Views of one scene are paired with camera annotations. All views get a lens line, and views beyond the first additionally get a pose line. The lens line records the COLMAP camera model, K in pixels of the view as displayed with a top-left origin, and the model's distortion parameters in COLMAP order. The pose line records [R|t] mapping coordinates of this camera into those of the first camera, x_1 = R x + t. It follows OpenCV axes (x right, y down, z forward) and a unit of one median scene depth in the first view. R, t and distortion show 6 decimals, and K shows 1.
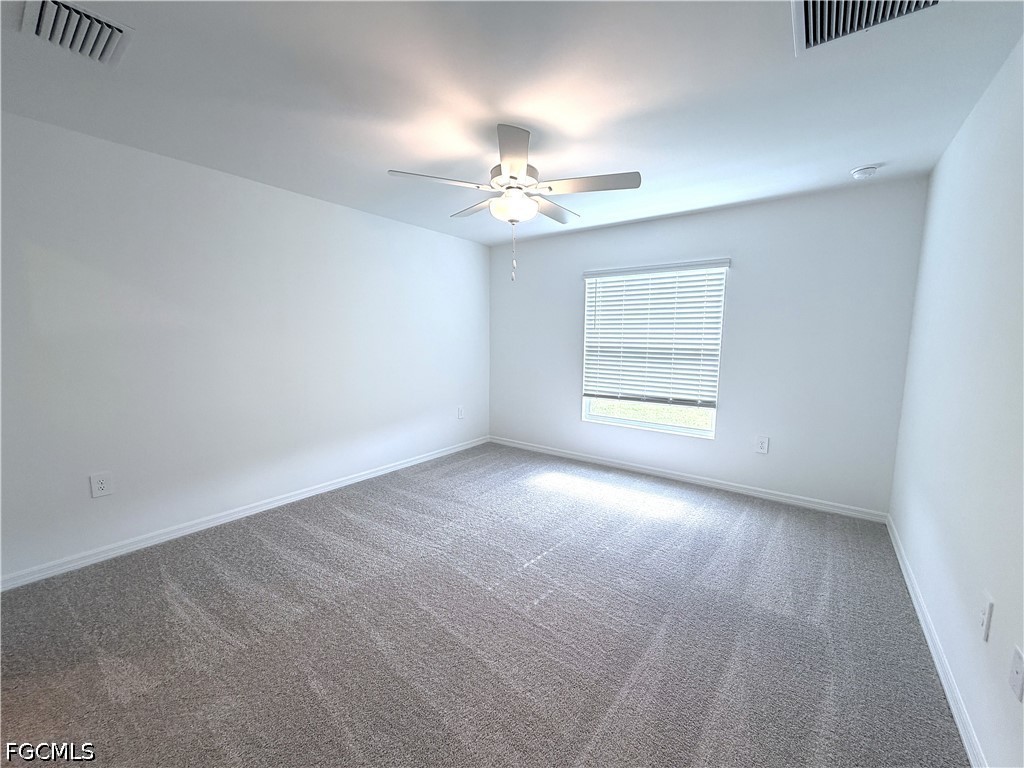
lens RADIAL K [[406.7, 0, 510.2], [0, 406.7, 385.0], [0, 0, 1]] dist [-0.000483, 0.000031]
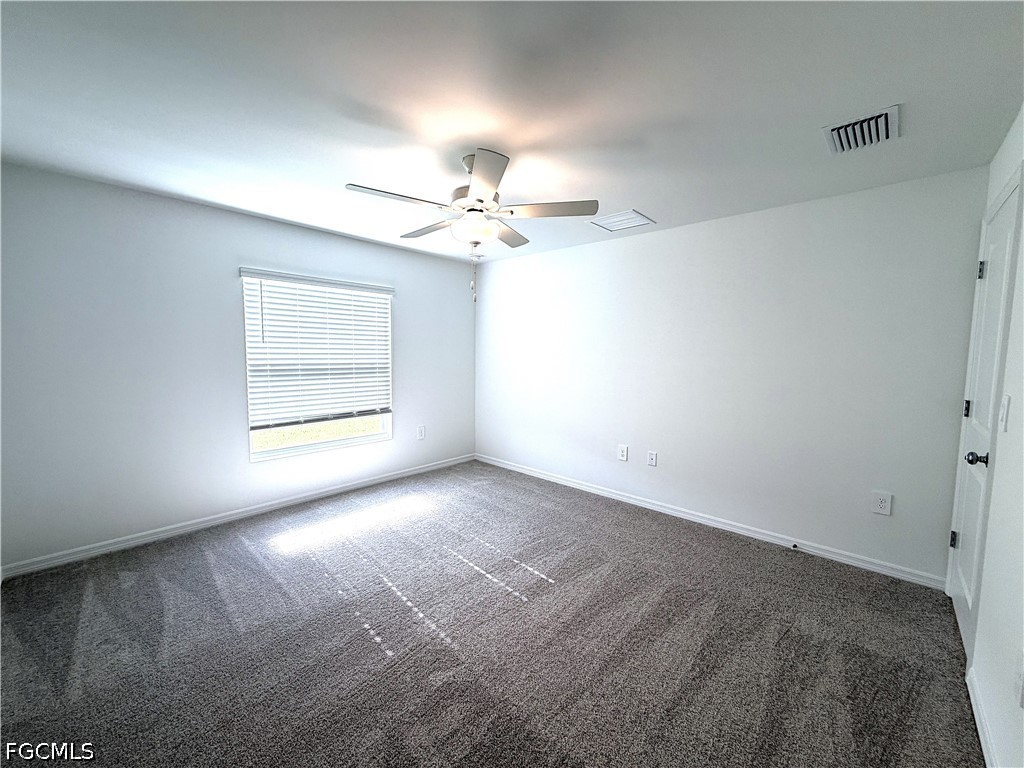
lens RADIAL K [[406.7, 0, 510.2], [0, 406.7, 385.0], [0, 0, 1]] dist [-0.000483, 0.000031]
pose [[0.102361, -0.084533, 0.991149, -0.570854], [0.115848, 0.990616, 0.072523, -0.061791], [-0.987979, 0.107399, 0.111193, 0.475182]]
